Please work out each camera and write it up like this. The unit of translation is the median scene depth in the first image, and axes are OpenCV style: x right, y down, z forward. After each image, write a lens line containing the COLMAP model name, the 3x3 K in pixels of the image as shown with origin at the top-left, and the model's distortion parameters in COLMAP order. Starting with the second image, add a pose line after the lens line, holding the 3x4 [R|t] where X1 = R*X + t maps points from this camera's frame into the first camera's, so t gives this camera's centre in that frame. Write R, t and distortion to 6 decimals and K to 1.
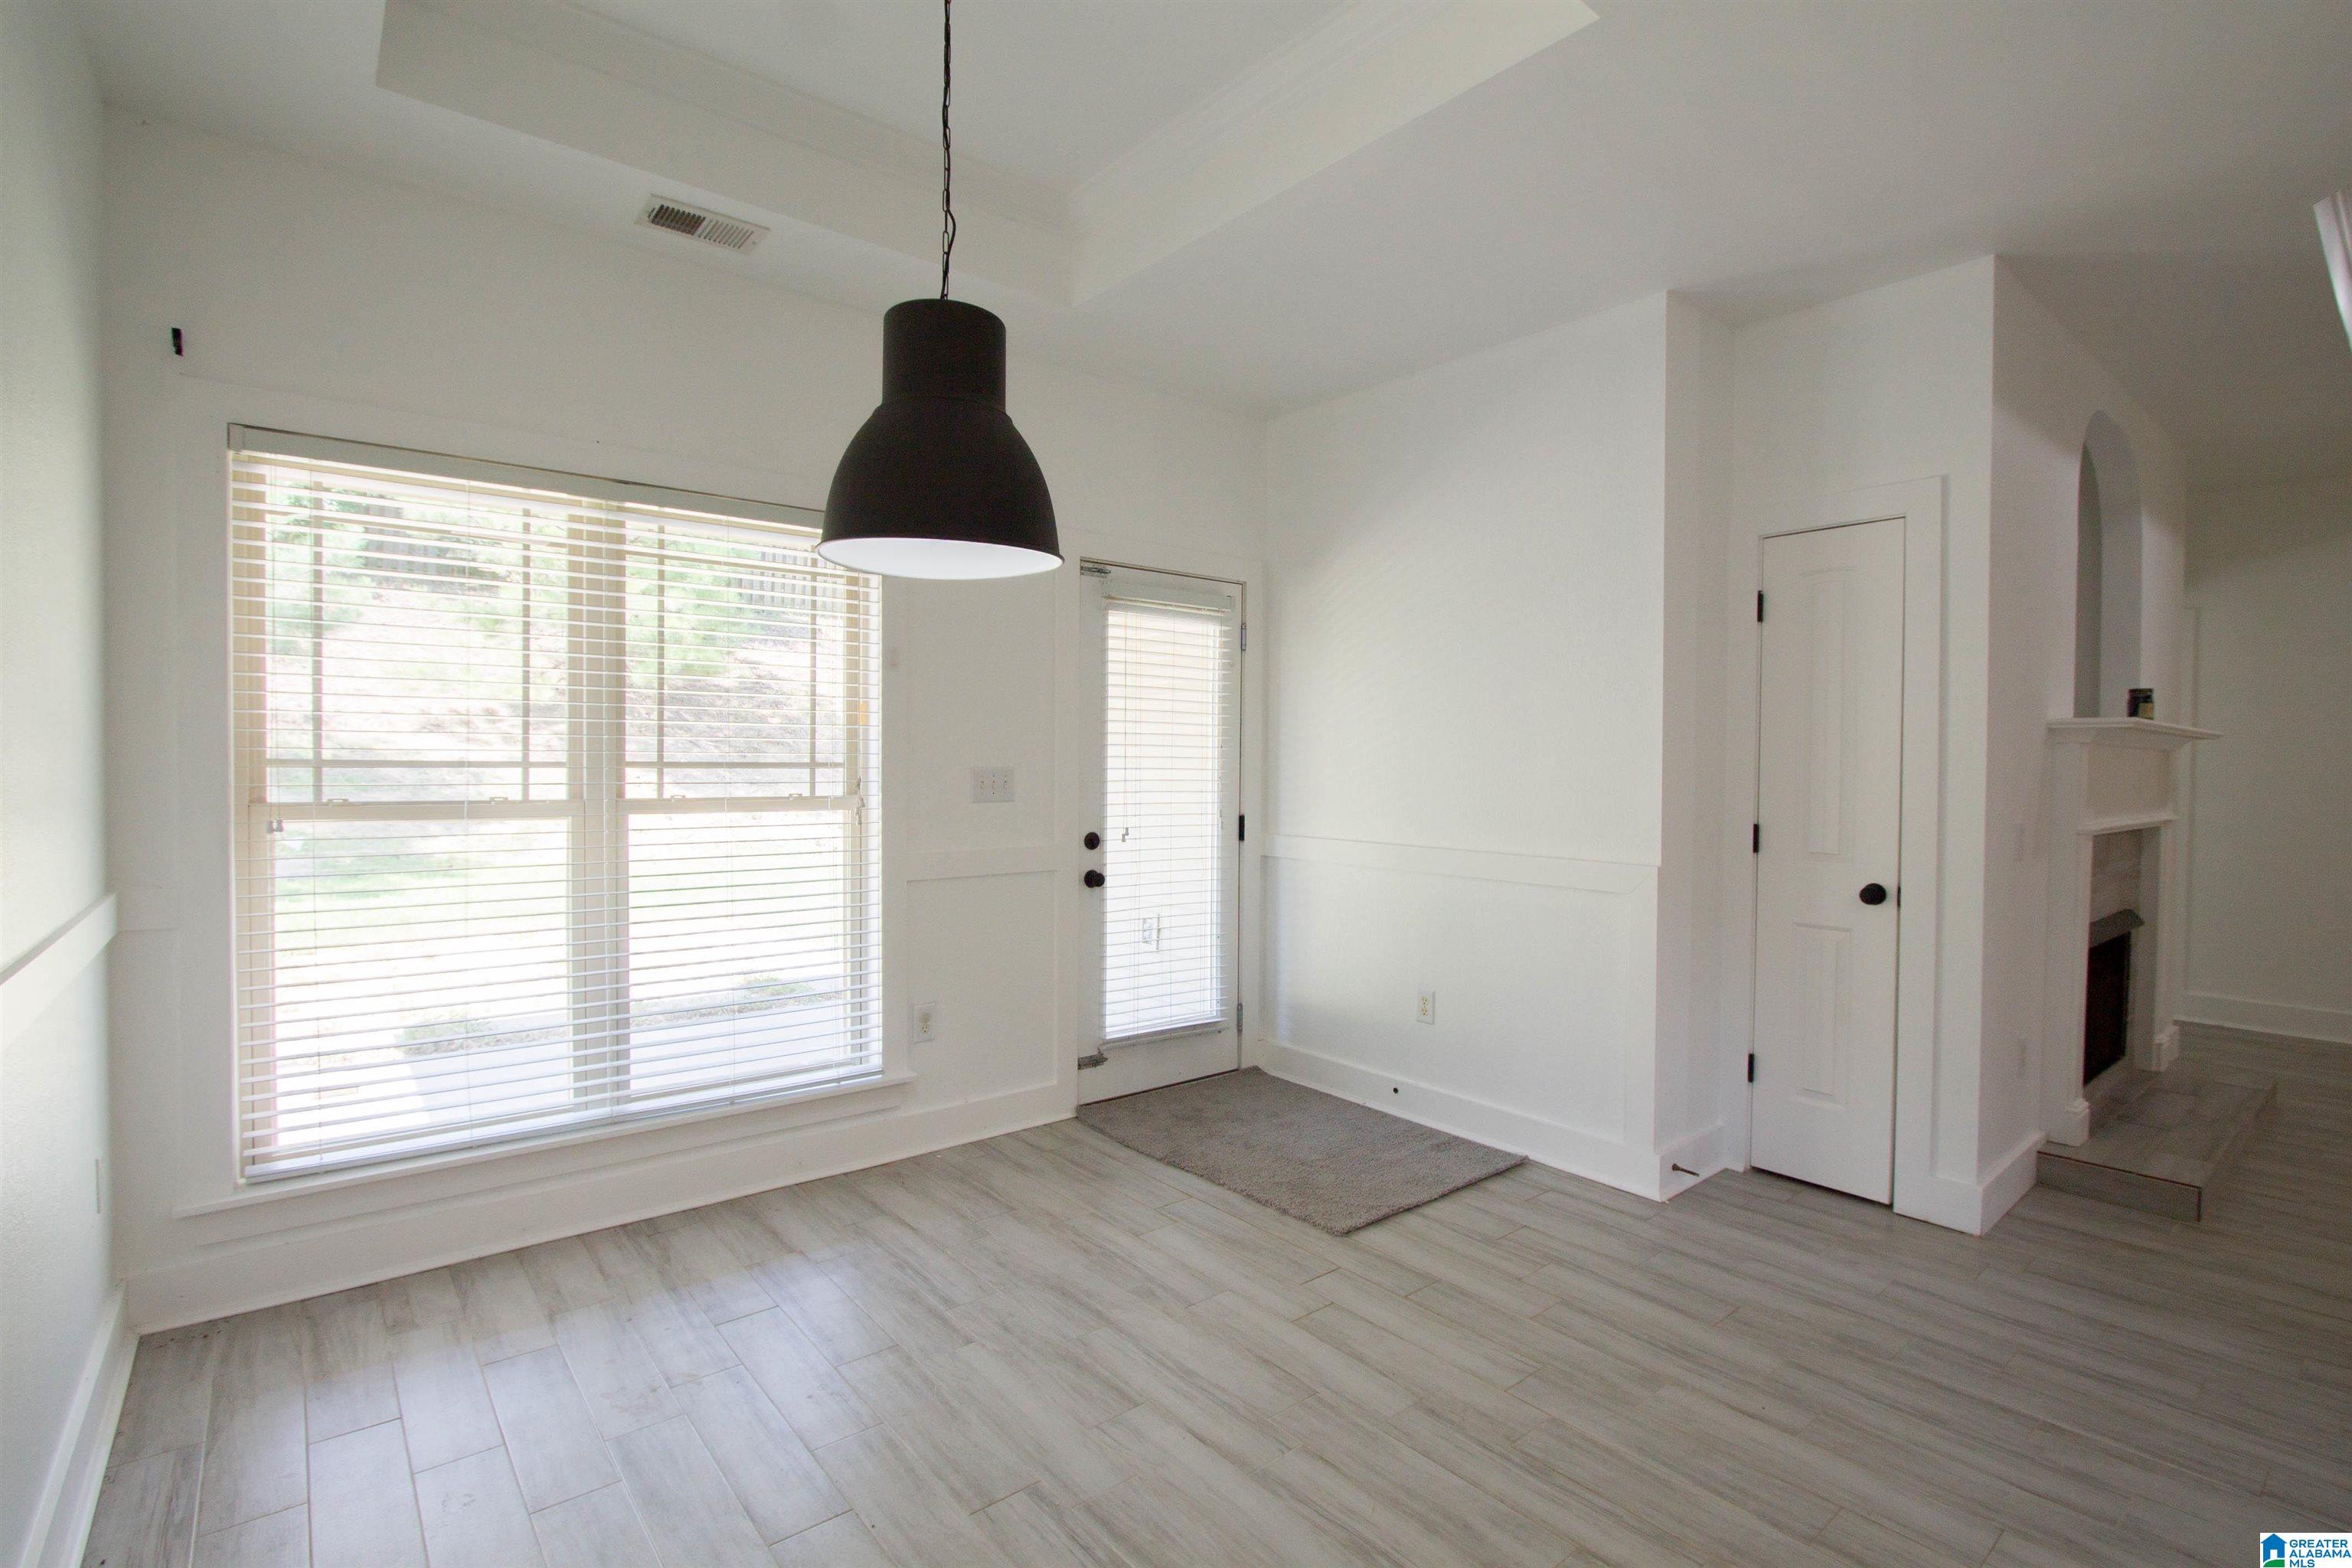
lens RADIAL K [[1095.5, 0, 1182.7], [0, 1095.5, 780.5], [0, 0, 1]] dist [-0.017323, 0.001963]
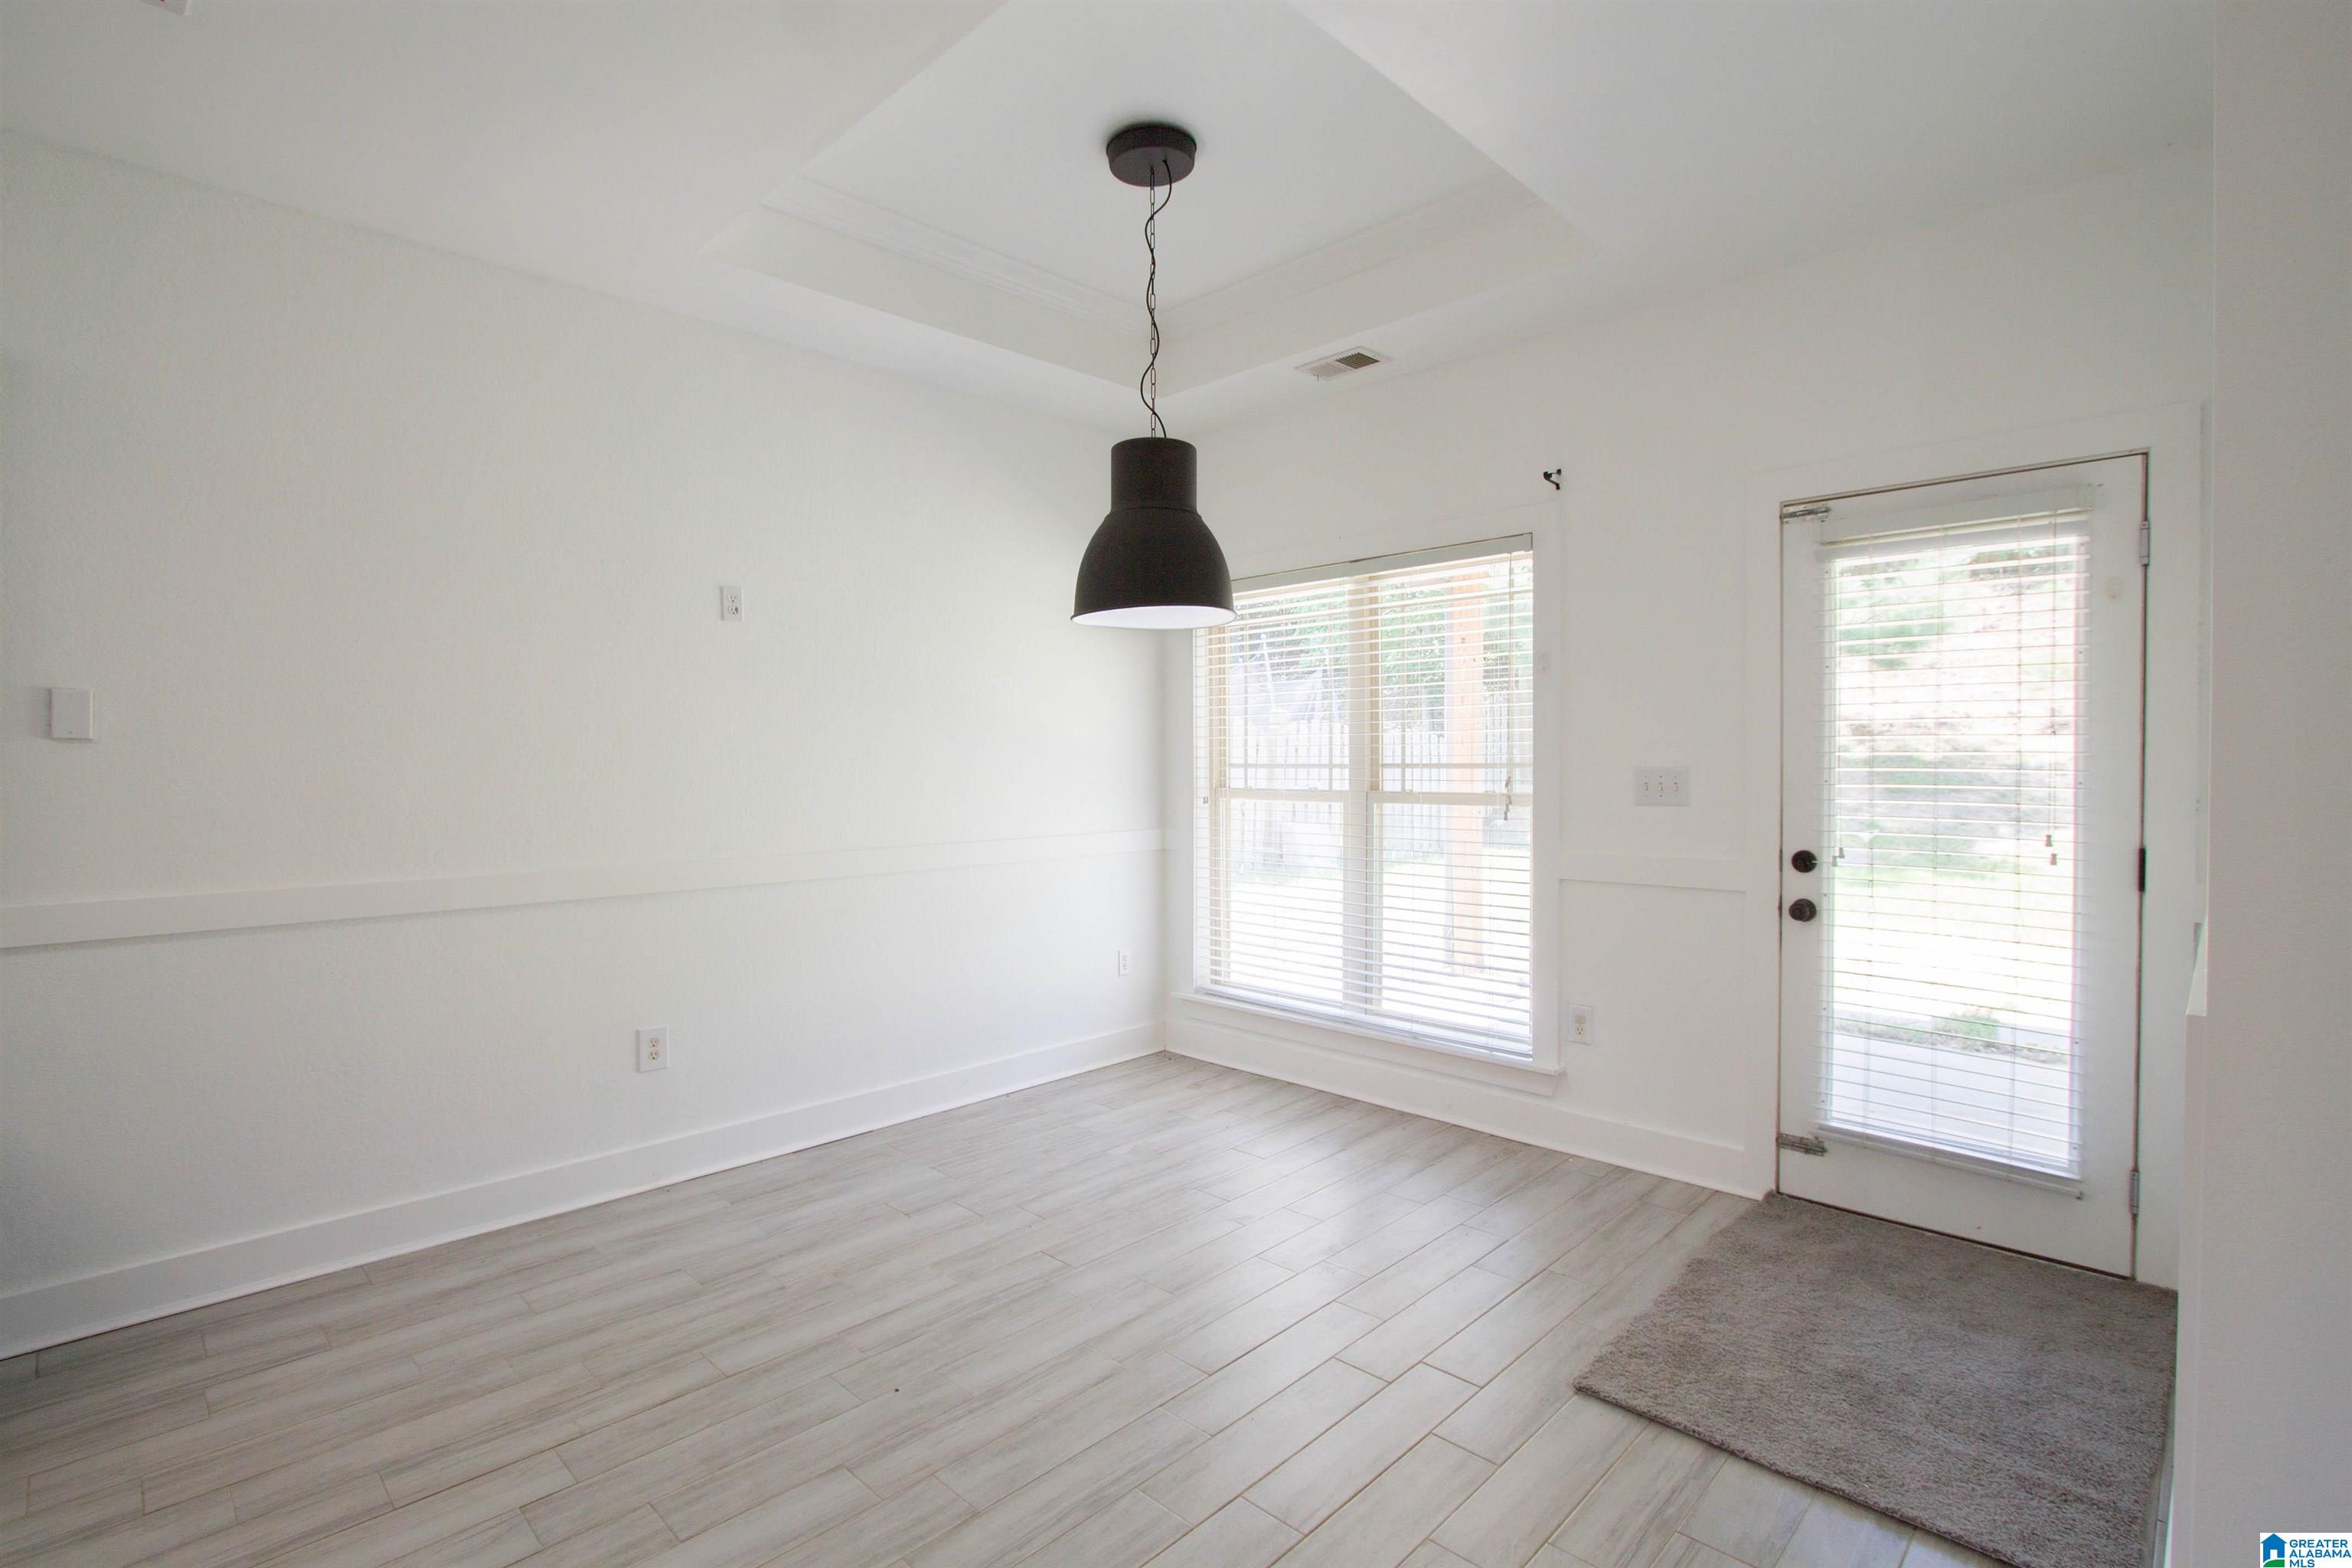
lens RADIAL K [[1095.5, 0, 1190.6], [0, 1095.5, 773.6], [0, 0, 1]] dist [-0.017323, 0.001963]
pose [[0.113504, 0.003881, -0.993530, 0.791618], [-0.011098, 0.999935, 0.002639, -0.005632], [0.993476, 0.010727, 0.113540, 0.595790]]
